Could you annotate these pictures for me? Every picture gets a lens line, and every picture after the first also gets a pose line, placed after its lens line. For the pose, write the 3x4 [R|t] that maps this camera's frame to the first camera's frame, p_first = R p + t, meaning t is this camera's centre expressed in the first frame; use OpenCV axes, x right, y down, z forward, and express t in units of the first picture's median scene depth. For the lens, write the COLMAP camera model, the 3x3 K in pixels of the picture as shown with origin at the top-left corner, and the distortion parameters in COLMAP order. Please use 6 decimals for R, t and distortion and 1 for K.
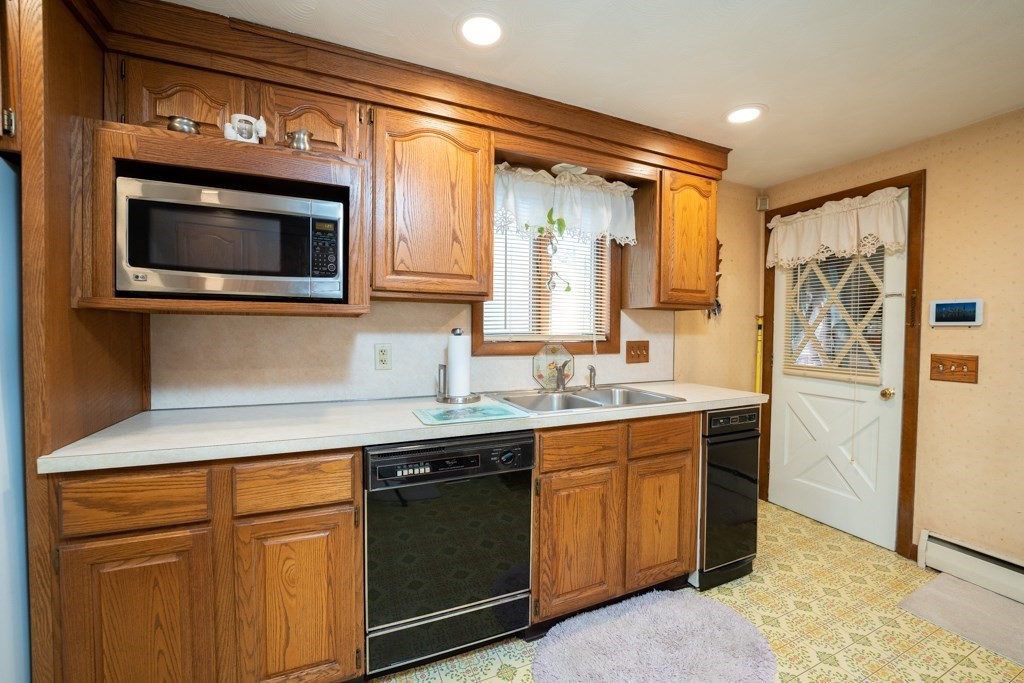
lens RADIAL K [[414.0, 0, 508.3], [0, 414.0, 340.8], [0, 0, 1]] dist [-0.029642, 0.003159]
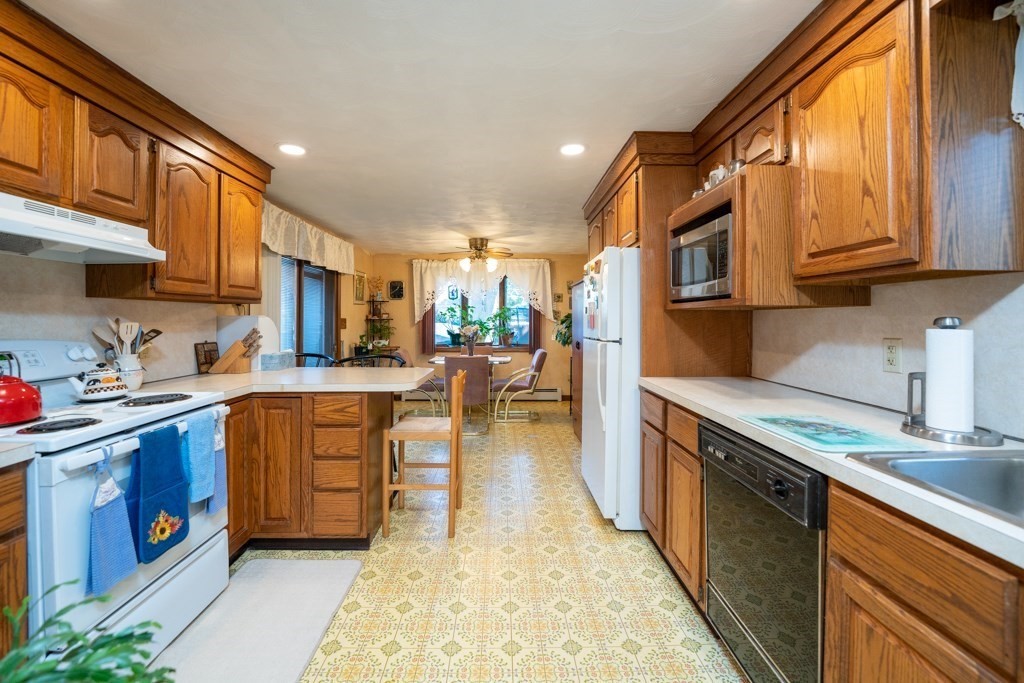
lens RADIAL K [[414.0, 0, 509.1], [0, 414.0, 319.1], [0, 0, 1]] dist [-0.029642, 0.003159]
pose [[-0.388506, -0.010143, -0.921390, 0.613661], [-0.029064, 0.999577, 0.001251, -0.008809], [0.920988, 0.027265, -0.388636, 0.581252]]
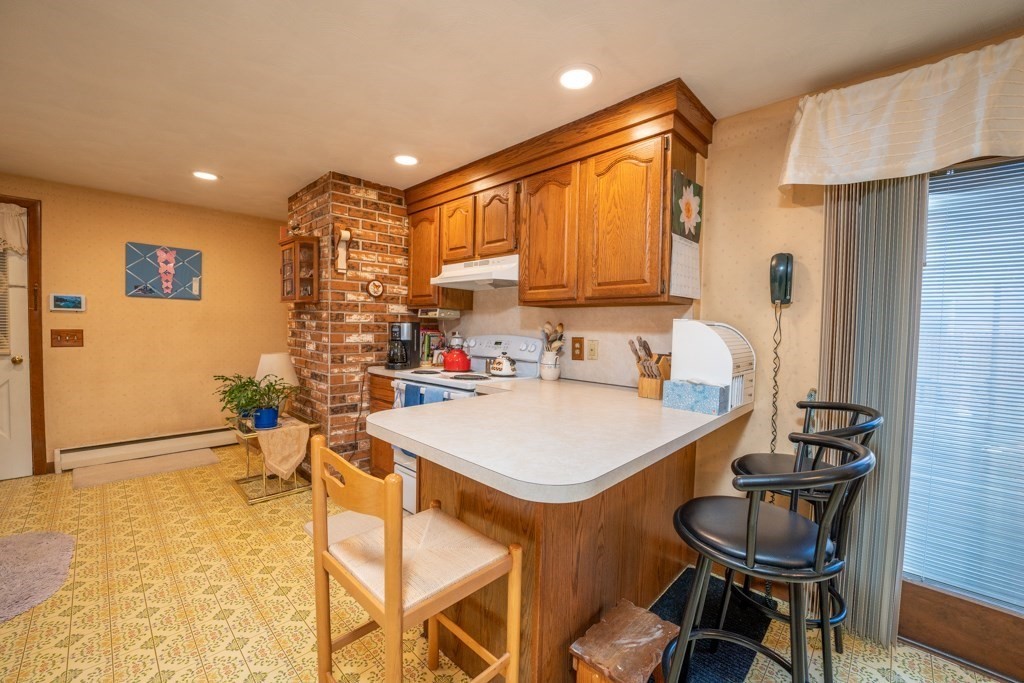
lens RADIAL K [[414.0, 0, 507.3], [0, 414.0, 344.7], [0, 0, 1]] dist [-0.029642, 0.003159]
pose [[-0.369154, -0.054519, 0.927768, -0.936030], [0.002835, 0.998207, 0.059787, 0.005455], [-0.929364, 0.024701, -0.368338, -0.011315]]
